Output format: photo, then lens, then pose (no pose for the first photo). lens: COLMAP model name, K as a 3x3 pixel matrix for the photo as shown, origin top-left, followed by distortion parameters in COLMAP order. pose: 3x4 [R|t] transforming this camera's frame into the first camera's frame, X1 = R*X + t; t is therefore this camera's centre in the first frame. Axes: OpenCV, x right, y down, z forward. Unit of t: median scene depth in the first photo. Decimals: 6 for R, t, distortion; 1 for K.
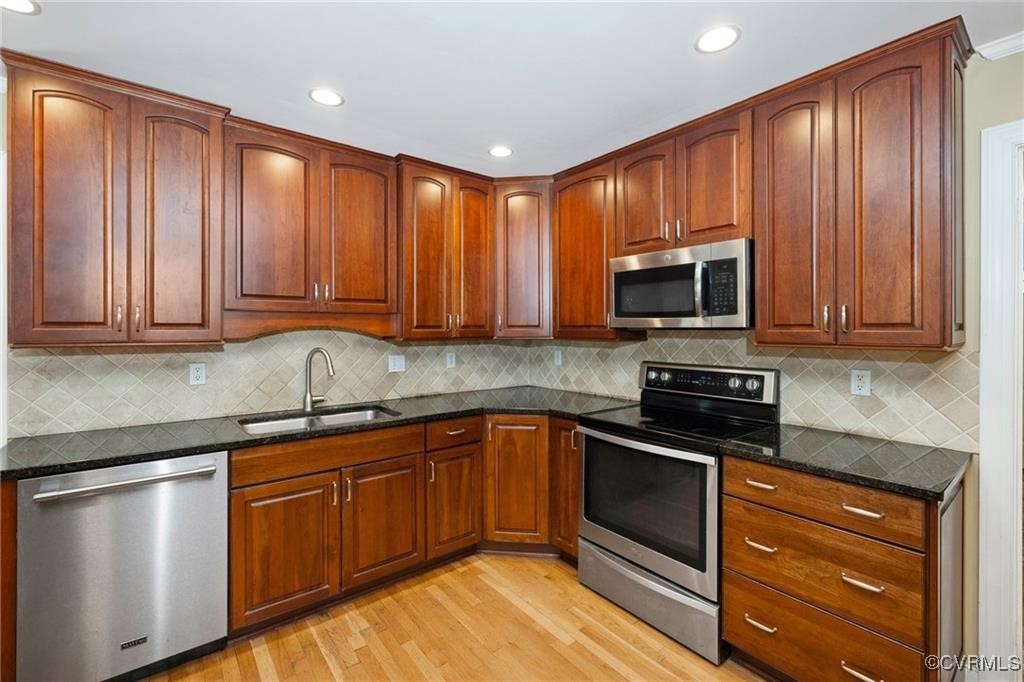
lens RADIAL K [[434.1, 0, 502.8], [0, 434.1, 331.3], [0, 0, 1]] dist [0.000609, 0.000793]
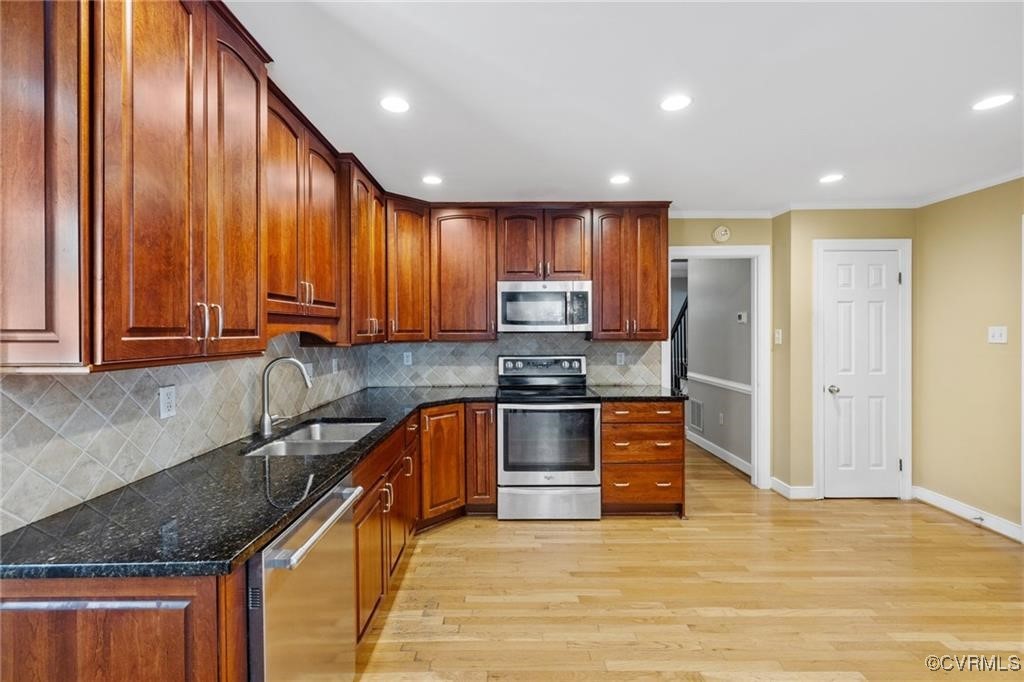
lens RADIAL K [[434.1, 0, 504.3], [0, 434.1, 331.3], [0, 0, 1]] dist [0.000609, 0.000793]
pose [[0.619387, -0.004535, 0.785072, -0.905058], [0.008938, 0.999959, -0.001276, -0.008464], [-0.785035, 0.007808, 0.619403, 0.150330]]
